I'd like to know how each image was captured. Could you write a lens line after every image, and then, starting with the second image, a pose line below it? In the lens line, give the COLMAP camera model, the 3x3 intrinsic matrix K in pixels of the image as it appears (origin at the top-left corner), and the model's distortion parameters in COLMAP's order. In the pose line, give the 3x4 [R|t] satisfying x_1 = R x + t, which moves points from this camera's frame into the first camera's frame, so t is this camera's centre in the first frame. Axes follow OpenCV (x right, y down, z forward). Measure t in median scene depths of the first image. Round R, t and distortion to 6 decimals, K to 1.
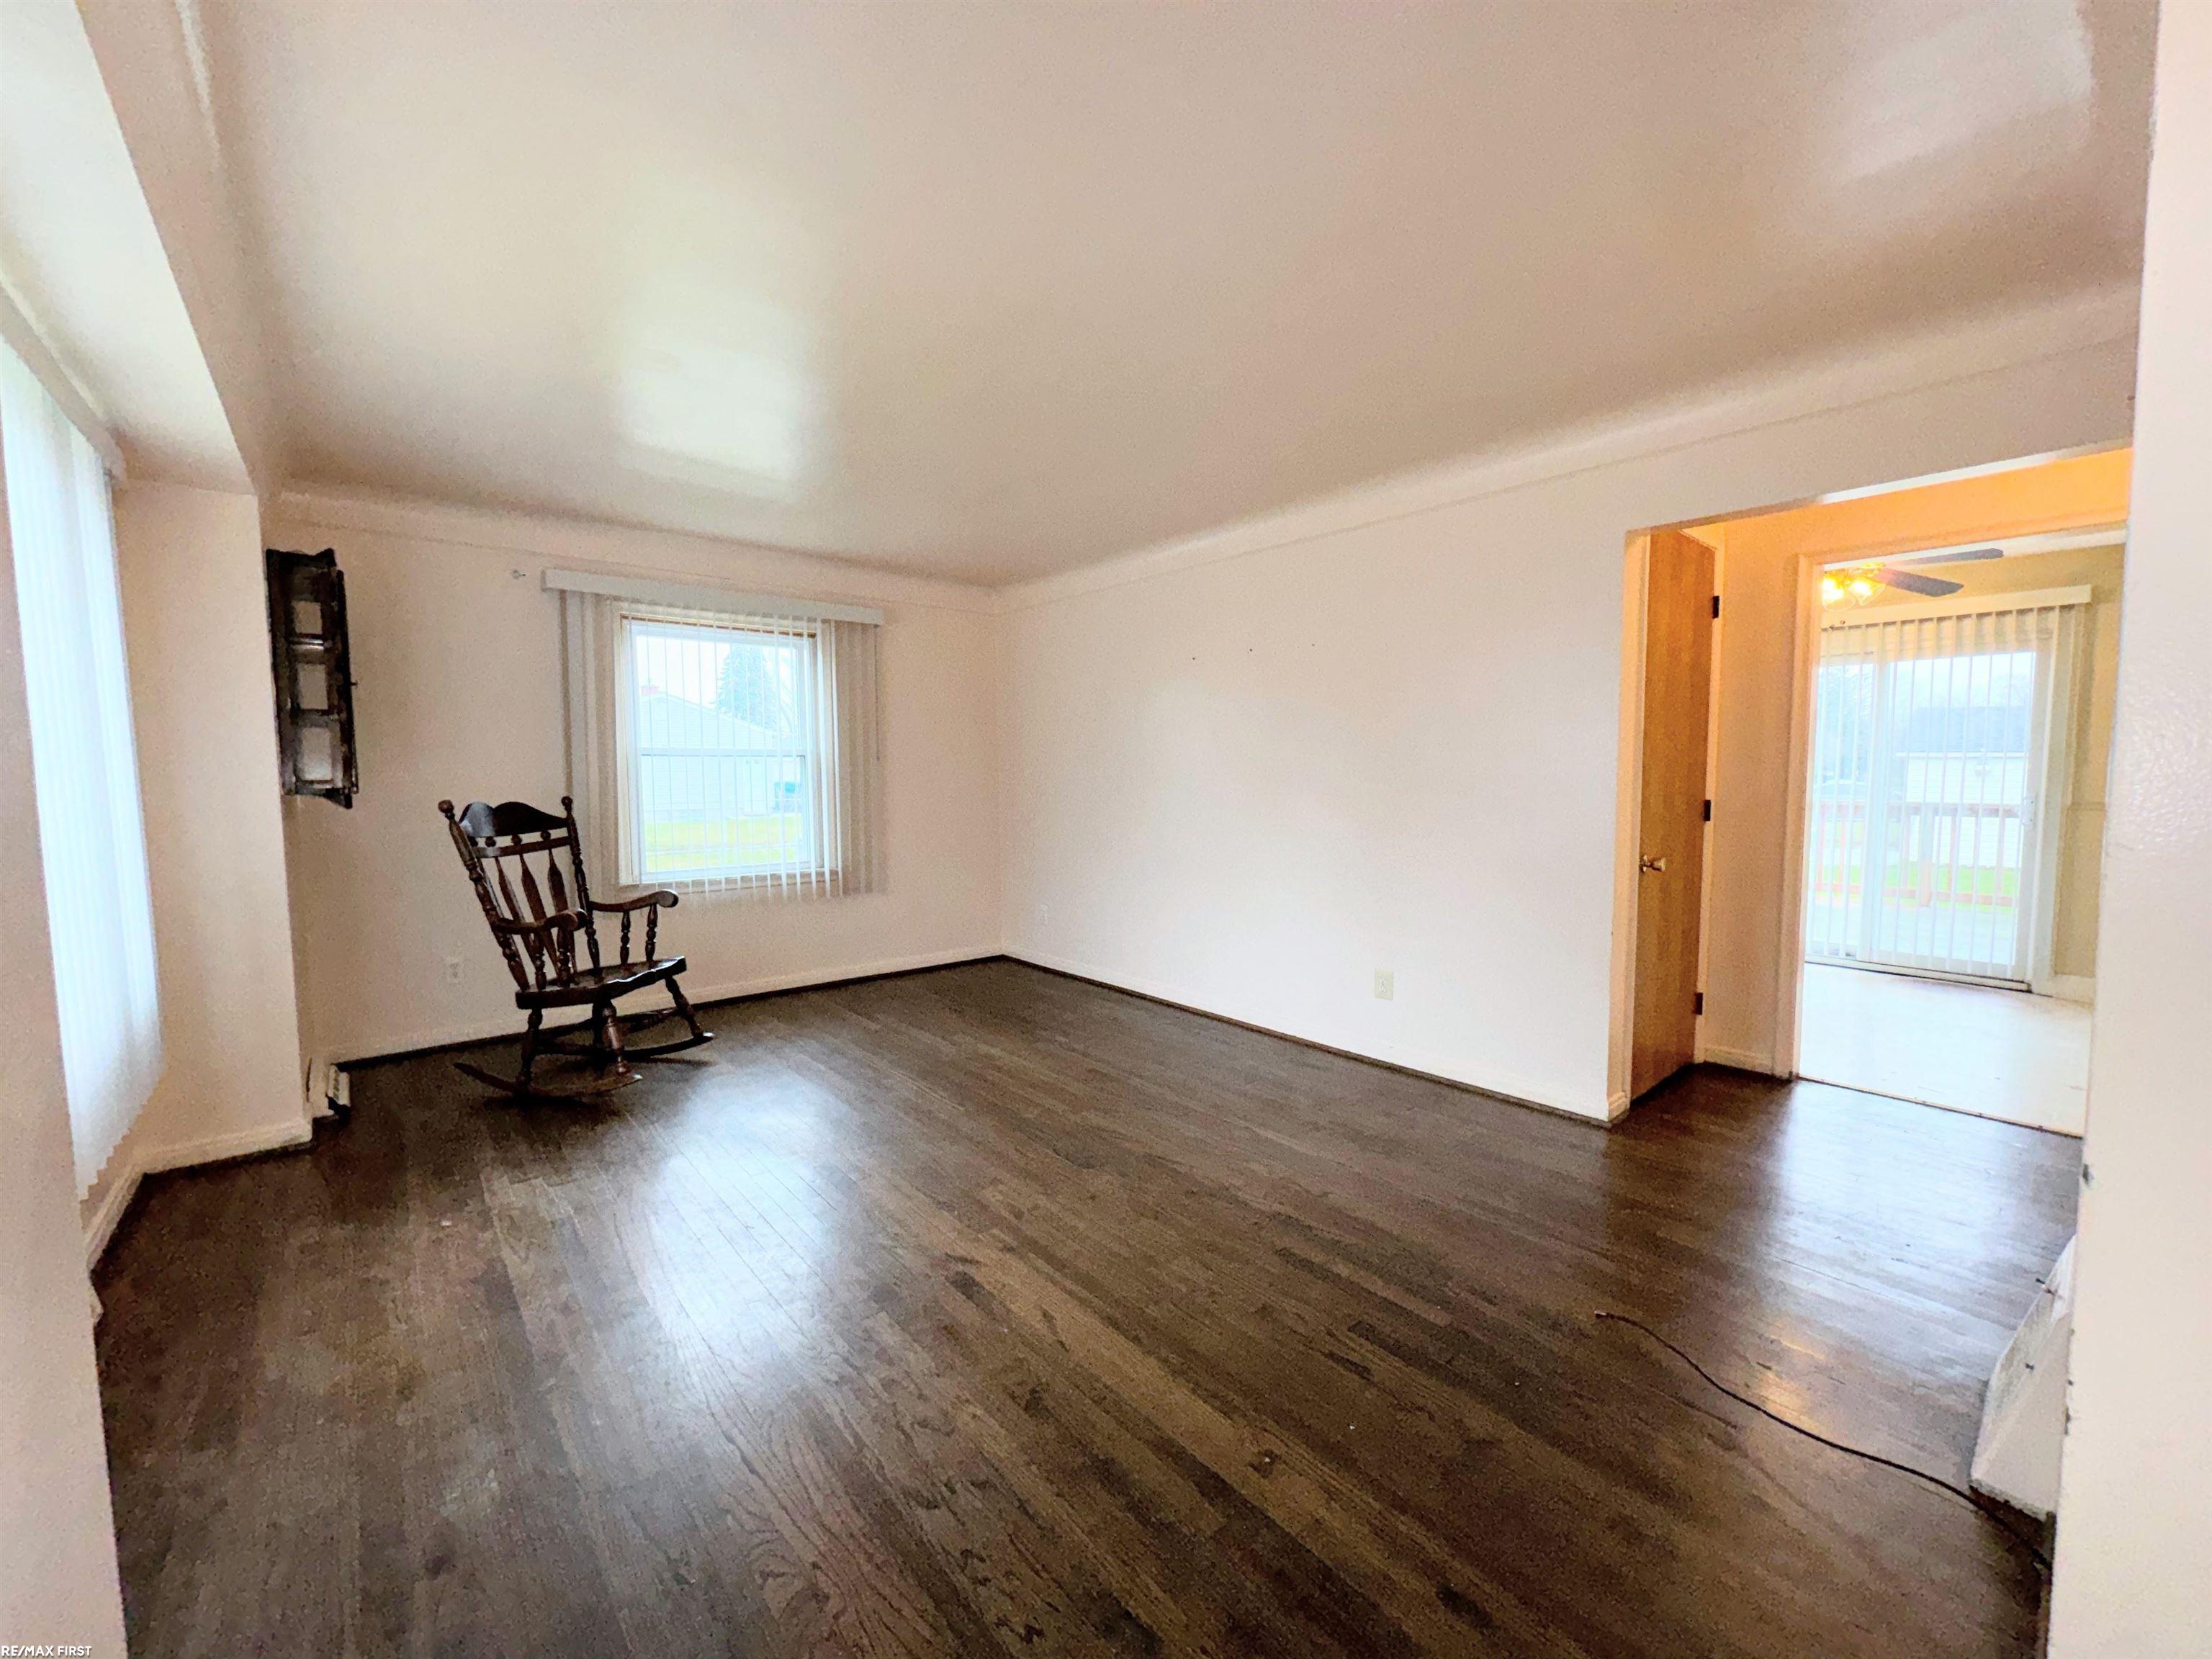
lens RADIAL K [[883.3, 0, 1100.8], [0, 883.3, 826.1], [0, 0, 1]] dist [-0.002973, -0.000318]
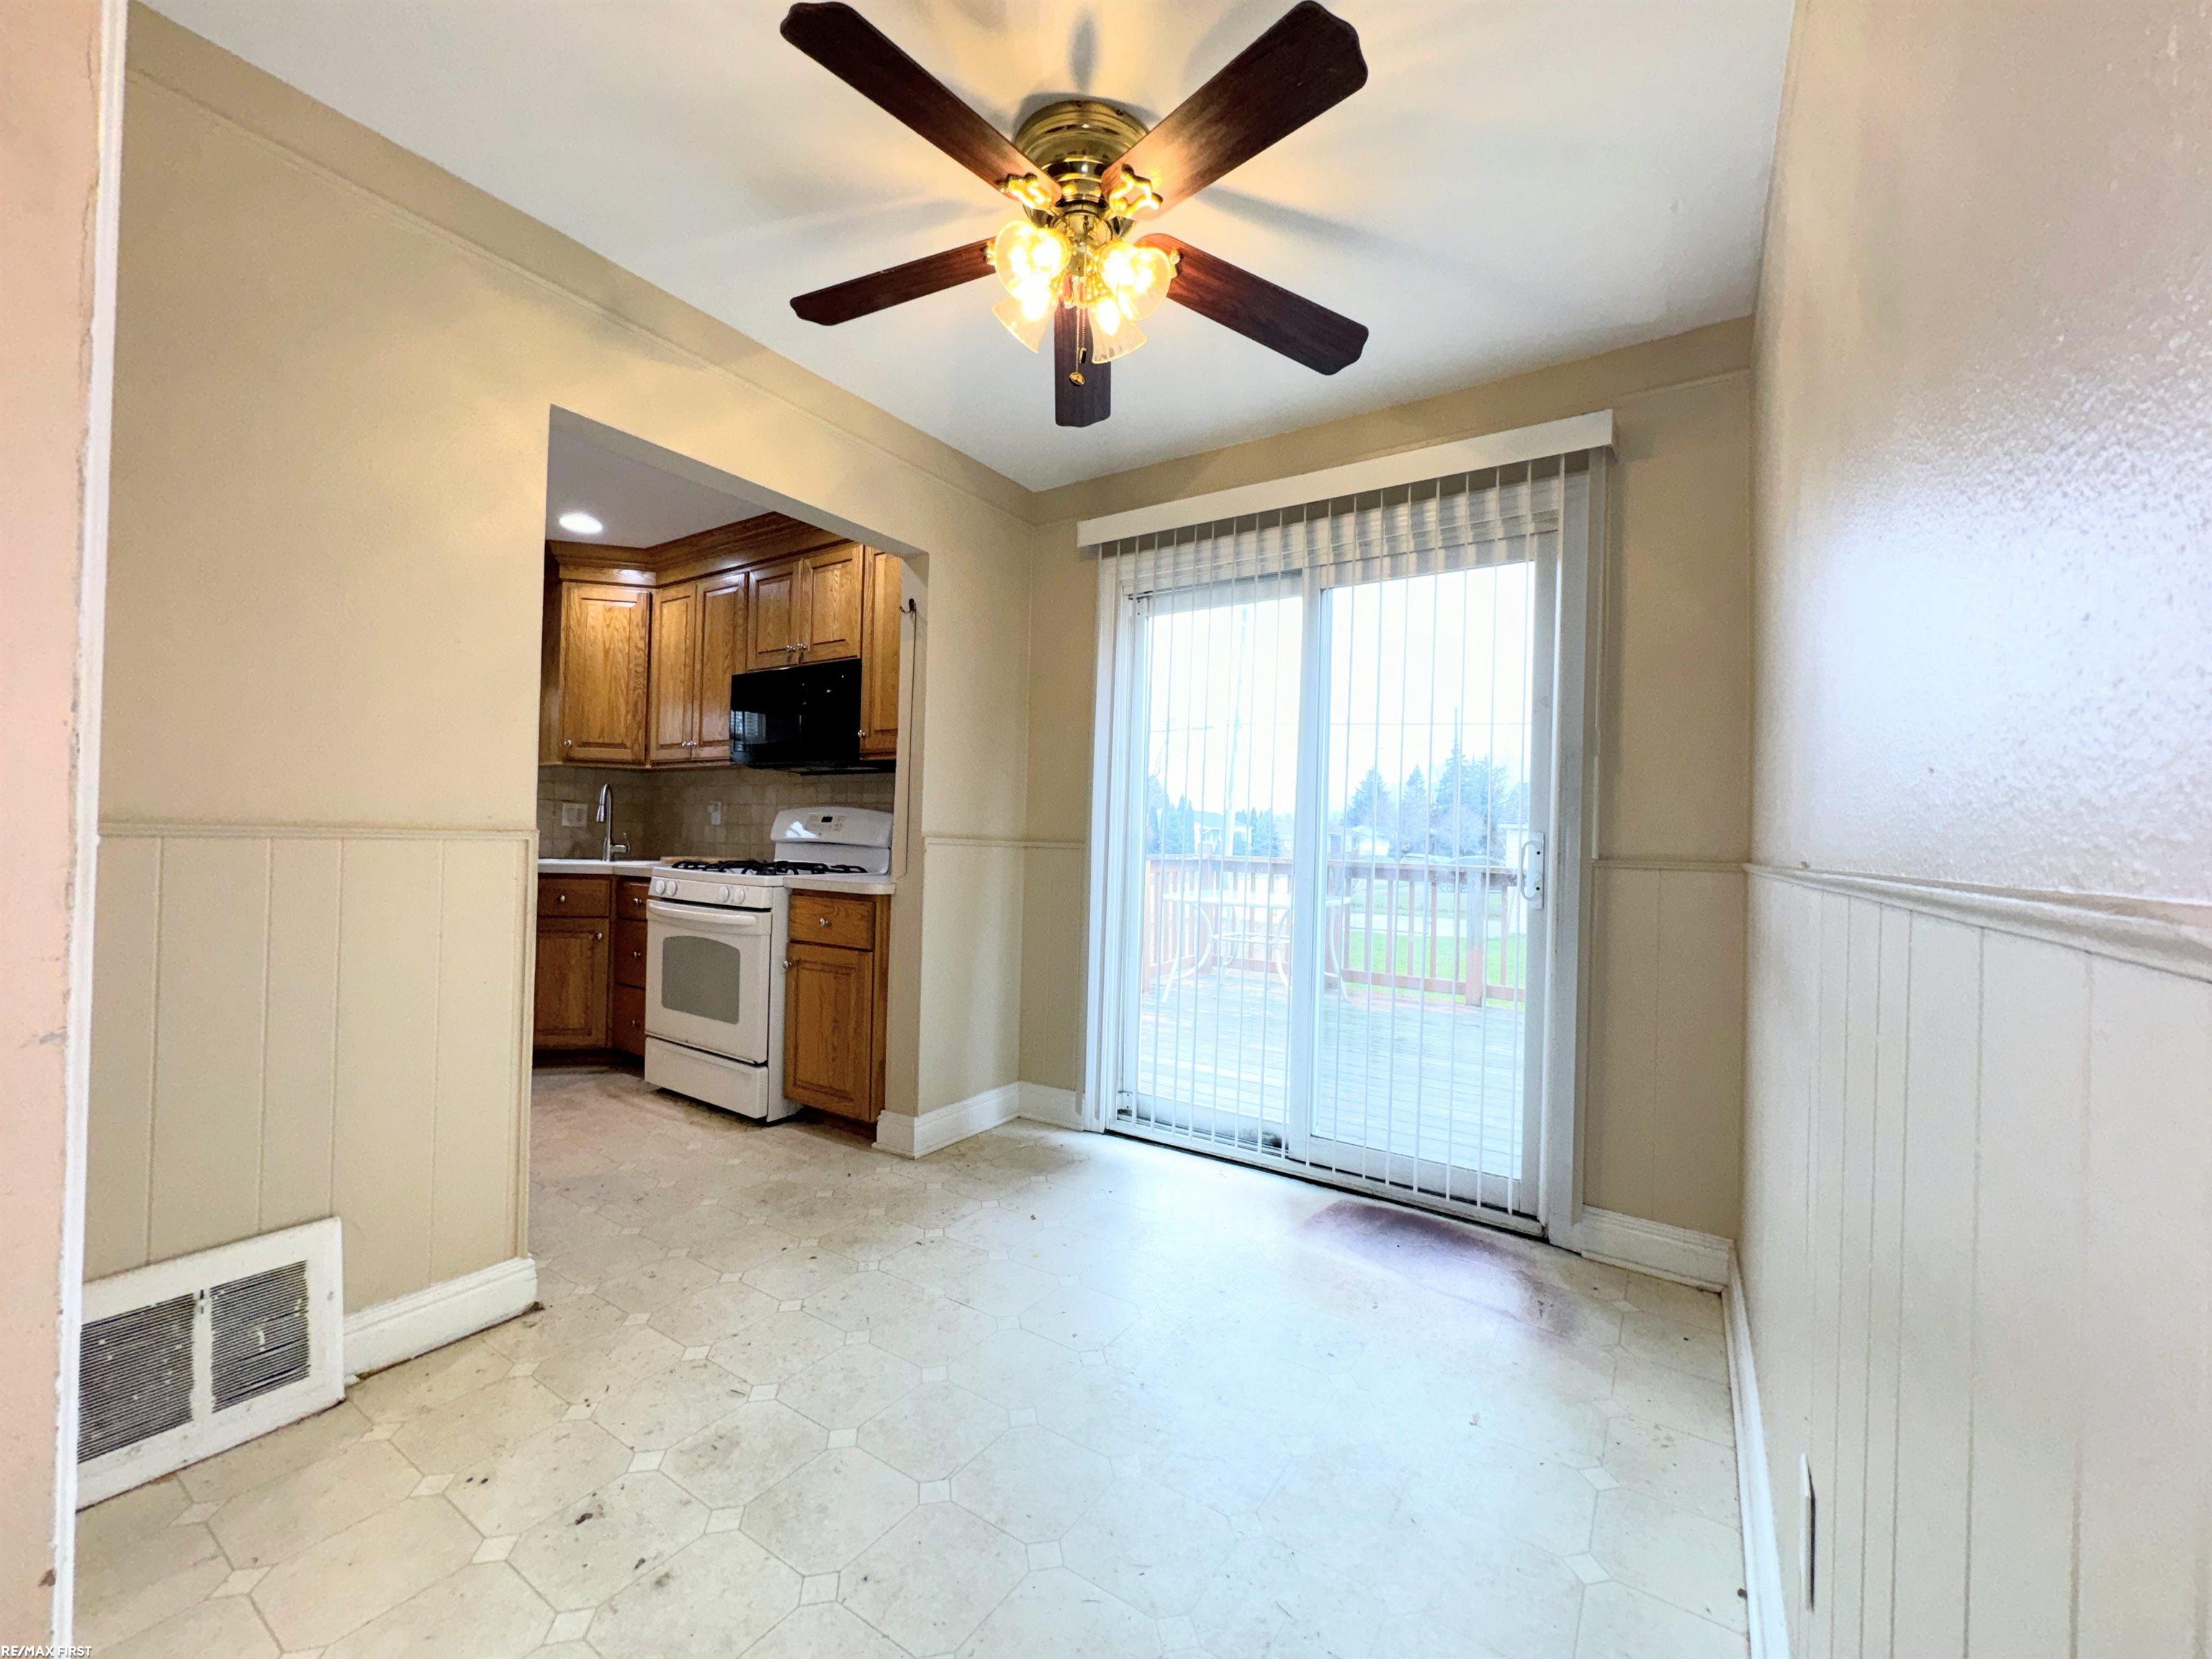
lens RADIAL K [[883.3, 0, 1106.4], [0, 883.3, 830.5], [0, 0, 1]] dist [-0.002973, -0.000318]
pose [[0.951088, 0.028690, 0.307586, 0.673341], [-0.006249, 0.997261, -0.073698, -0.001334], [-0.308858, 0.068171, 0.948662, 0.600986]]
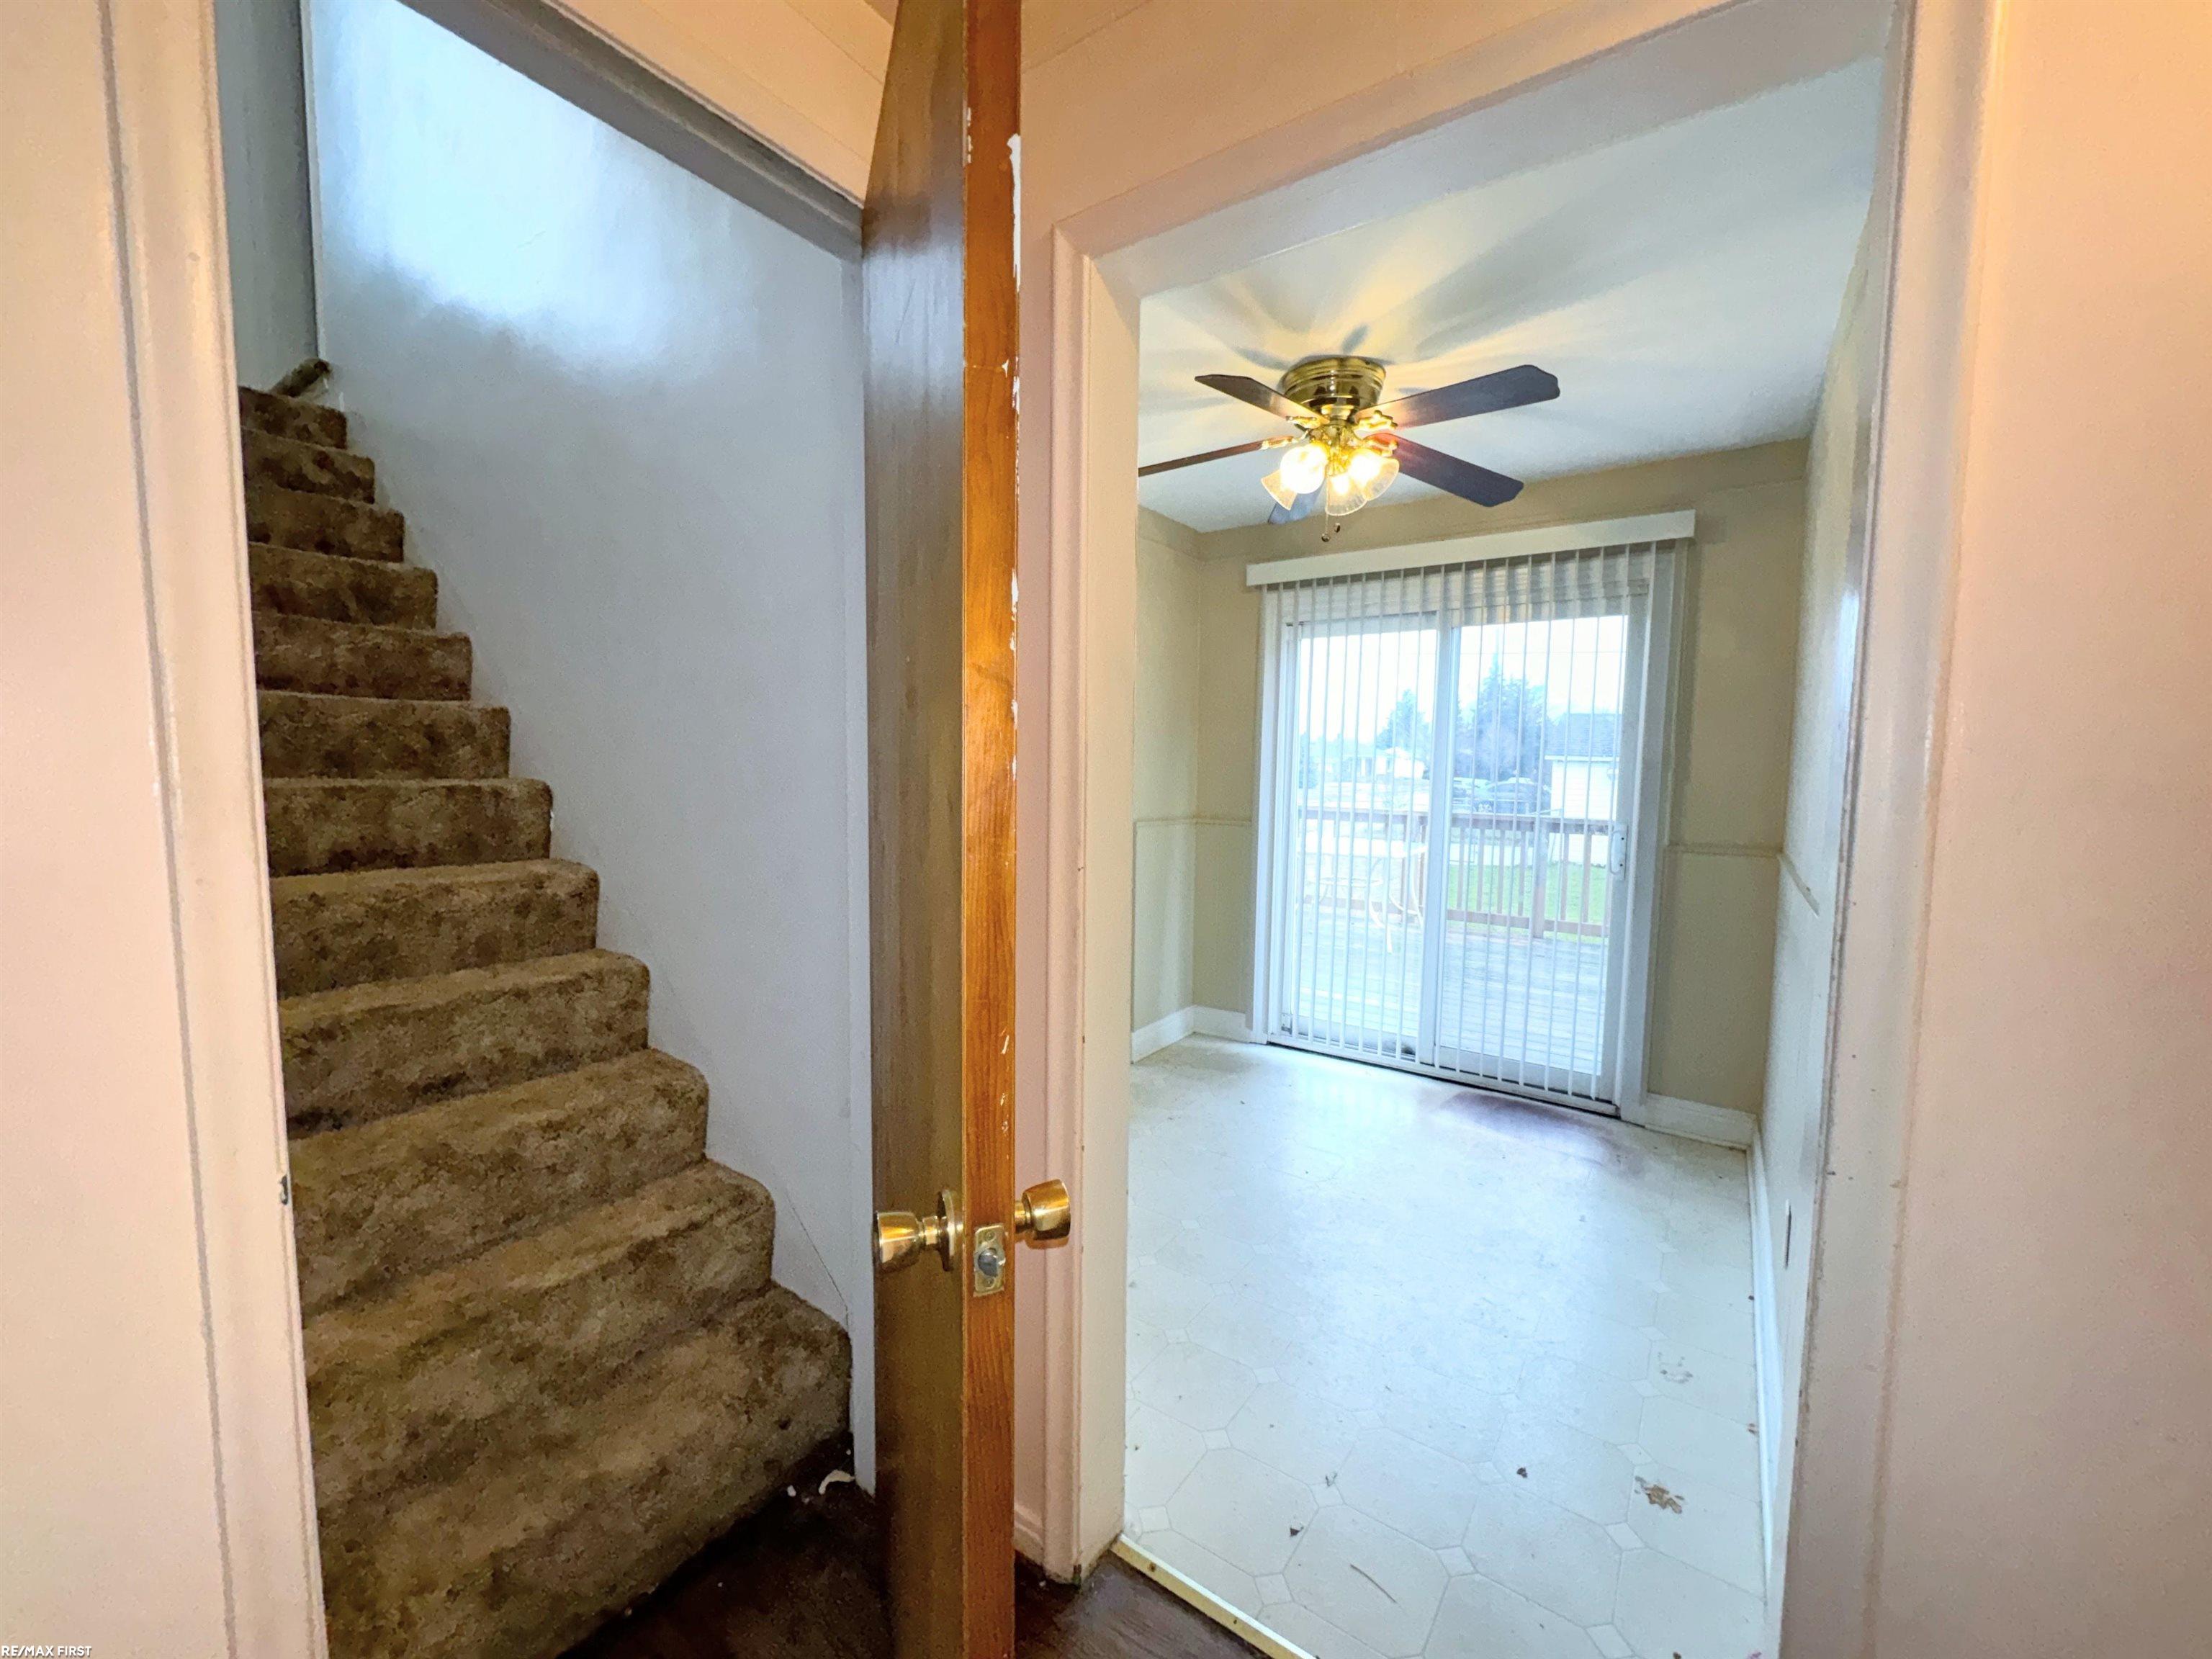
lens RADIAL K [[883.3, 0, 1109.2], [0, 883.3, 830.2], [0, 0, 1]] dist [-0.002973, -0.000318]
pose [[0.960091, -0.006299, 0.279617, 0.495746], [0.002944, 0.999919, 0.012415, -0.043555], [-0.279672, -0.011097, 0.960031, 0.464359]]
